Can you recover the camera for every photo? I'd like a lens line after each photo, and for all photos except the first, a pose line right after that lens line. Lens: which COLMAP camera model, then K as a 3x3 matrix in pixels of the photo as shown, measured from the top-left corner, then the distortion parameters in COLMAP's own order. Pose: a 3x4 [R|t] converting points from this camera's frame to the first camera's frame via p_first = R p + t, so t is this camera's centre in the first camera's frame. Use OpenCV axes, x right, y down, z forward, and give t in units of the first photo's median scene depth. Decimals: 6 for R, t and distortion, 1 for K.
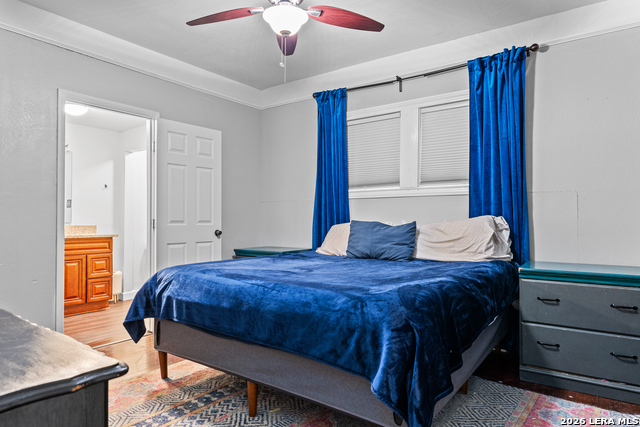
lens RADIAL K [[400.0, 0, 318.6], [0, 400.0, 209.8], [0, 0, 1]] dist [-0.009206, -0.002751]
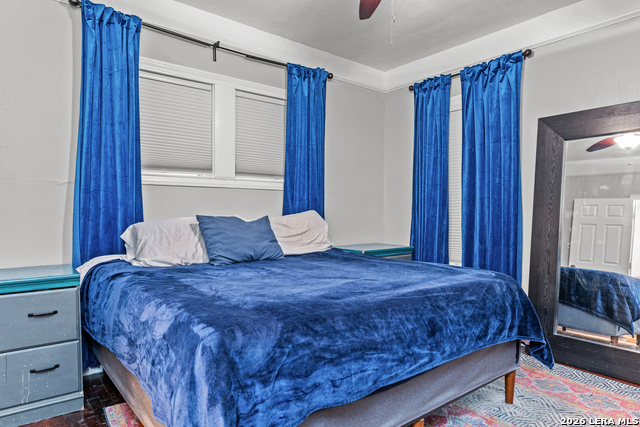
lens RADIAL K [[400.0, 0, 319.1], [0, 400.0, 217.6], [0, 0, 1]] dist [-0.009206, -0.002751]
pose [[0.252846, -0.011962, 0.967433, -0.571834], [-0.023125, 0.999563, 0.018403, 0.011709], [-0.967230, -0.027025, 0.252459, 0.590208]]
